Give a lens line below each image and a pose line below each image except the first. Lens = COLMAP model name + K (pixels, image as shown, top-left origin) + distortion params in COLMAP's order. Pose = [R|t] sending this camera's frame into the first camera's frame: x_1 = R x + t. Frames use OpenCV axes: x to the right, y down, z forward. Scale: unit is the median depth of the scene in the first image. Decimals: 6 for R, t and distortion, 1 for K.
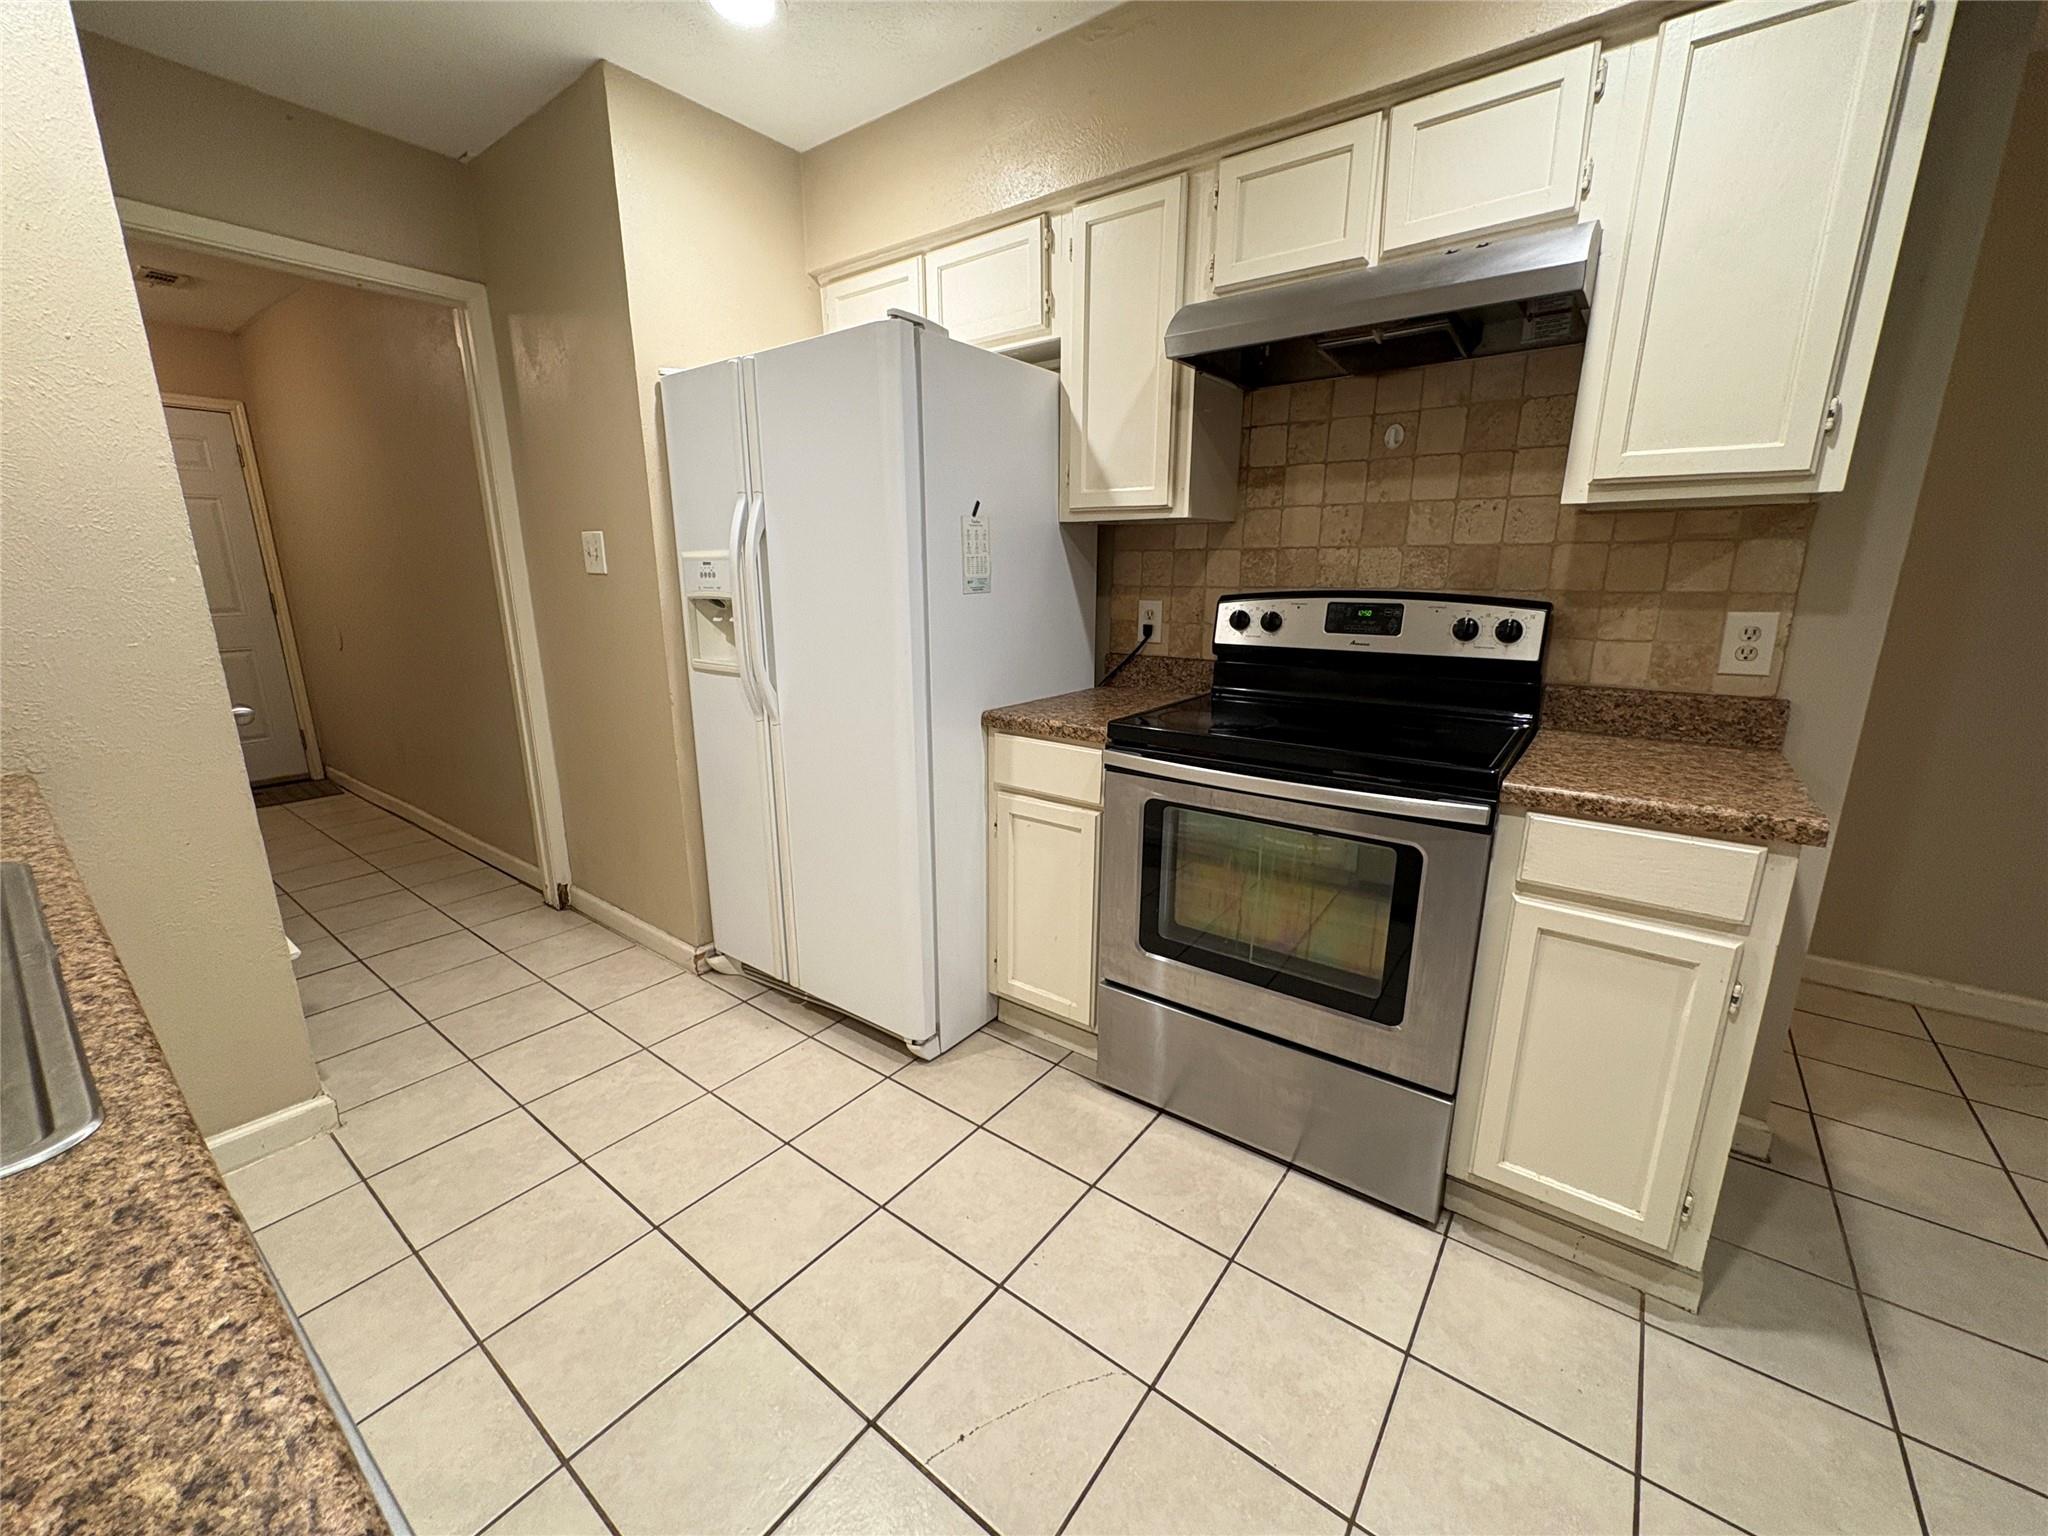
lens RADIAL K [[816.5, 0, 1026.8], [0, 816.5, 764.4], [0, 0, 1]] dist [0.001039, -0.000100]
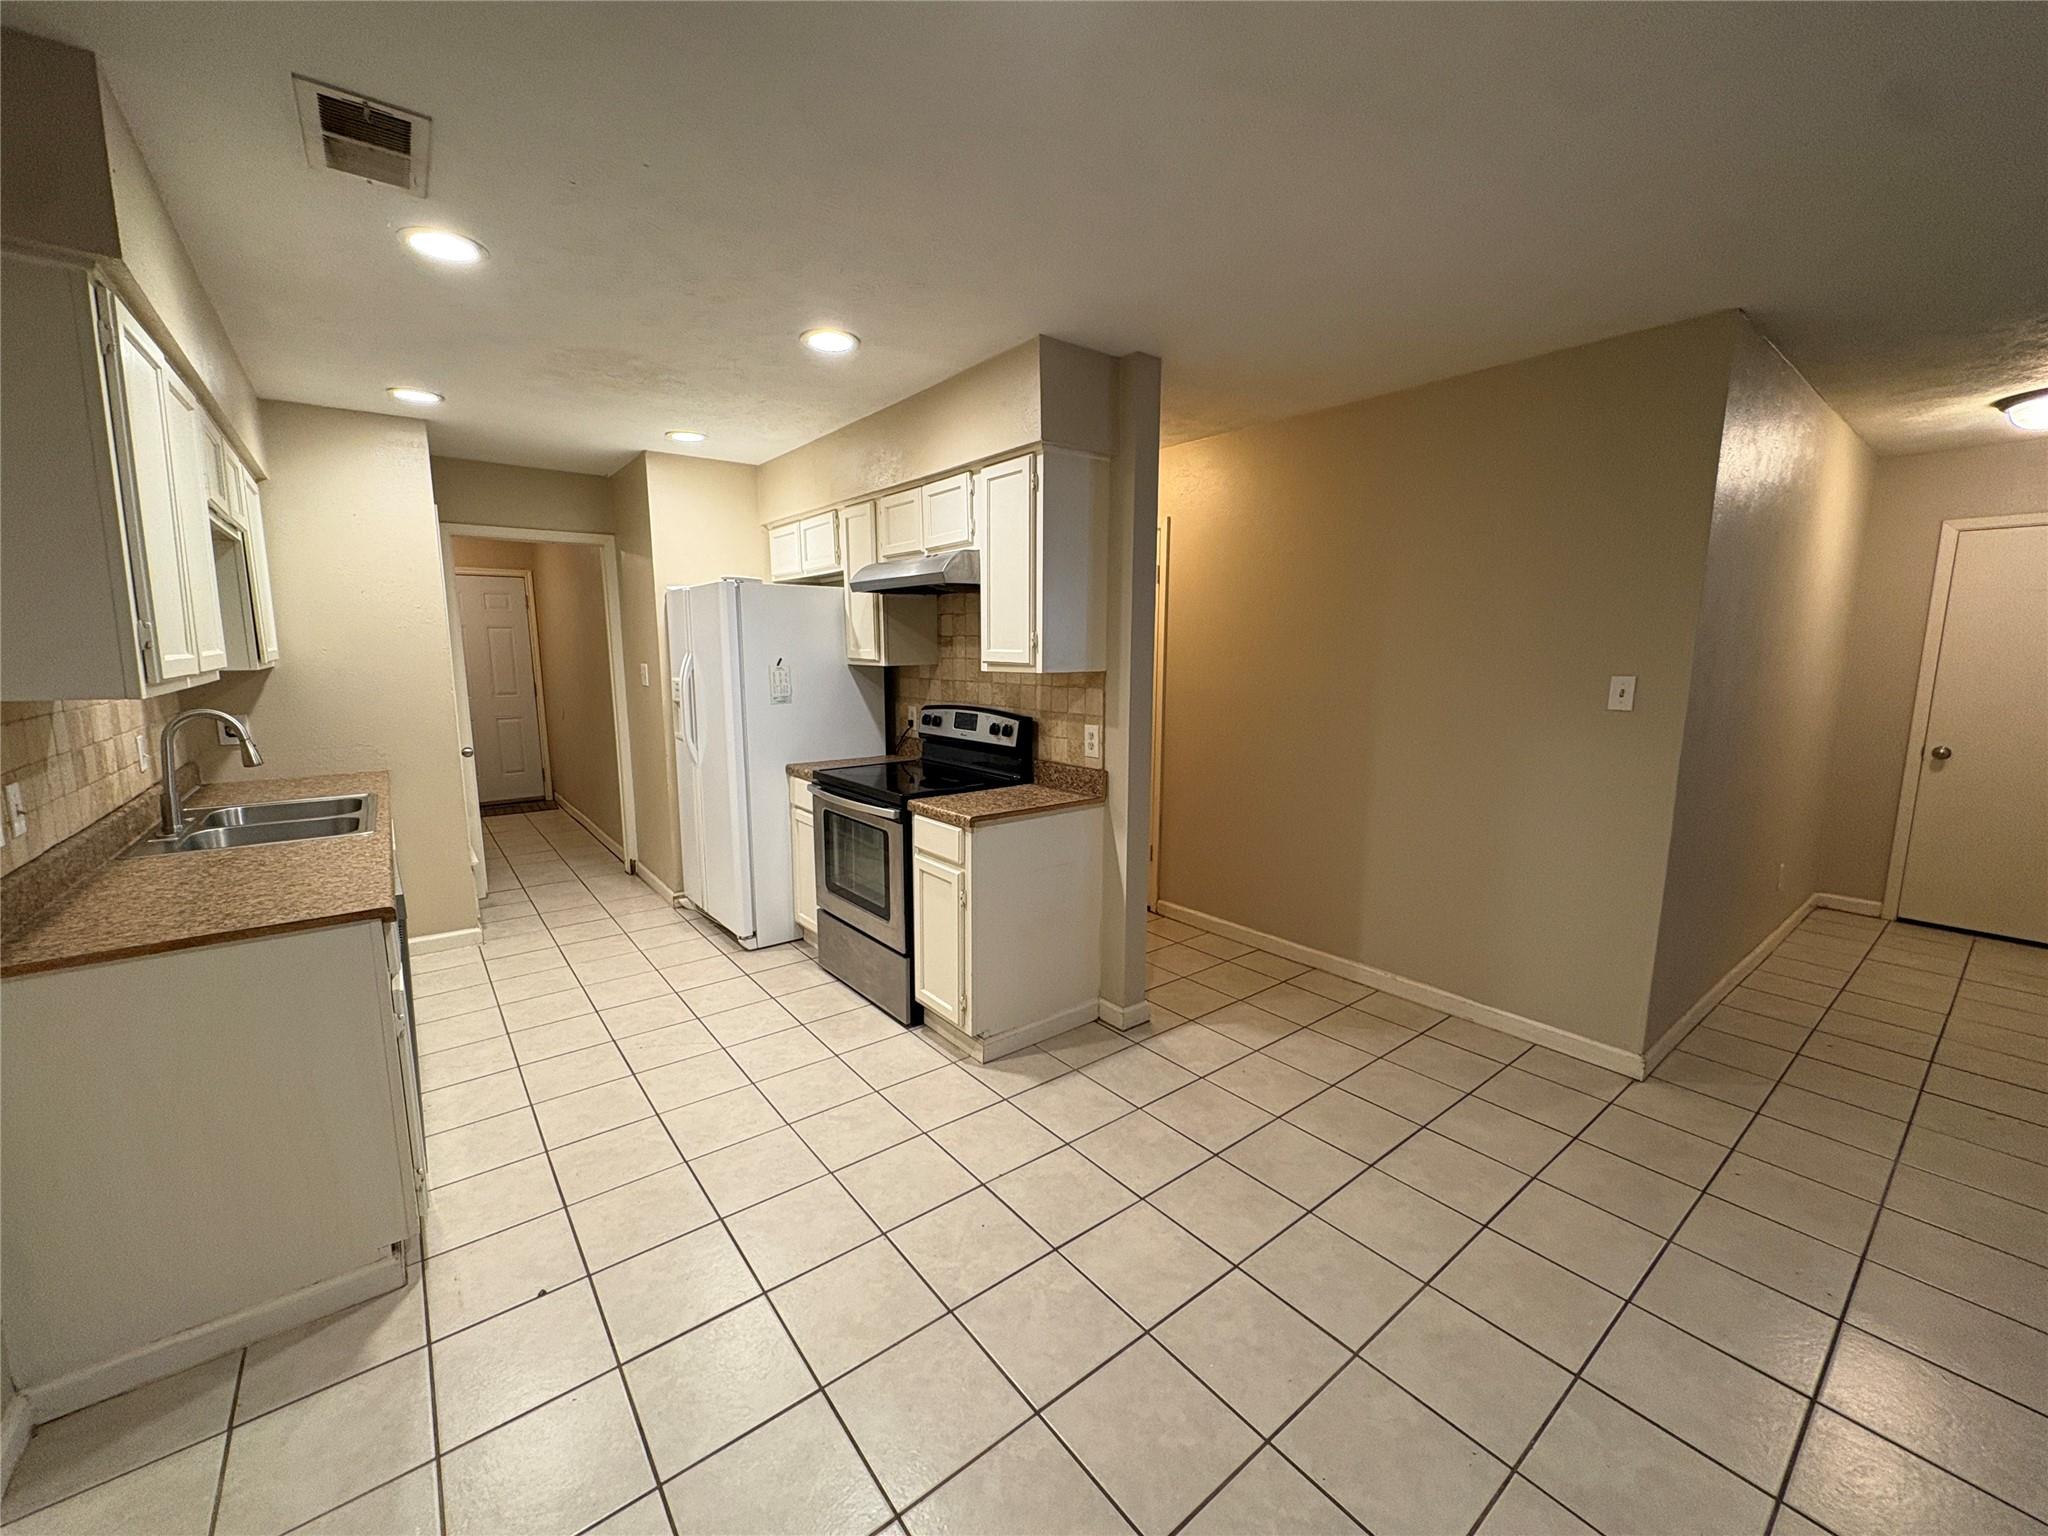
lens RADIAL K [[818.2, 0, 1024.0], [0, 818.2, 768.0], [0, 0, 1]] dist [-0.000048, -0.000690]
pose [[0.967369, 0.037823, -0.250534, 0.958668], [-0.059117, 0.995197, -0.078023, 0.058724], [0.246380, 0.090288, 0.964959, -0.701066]]
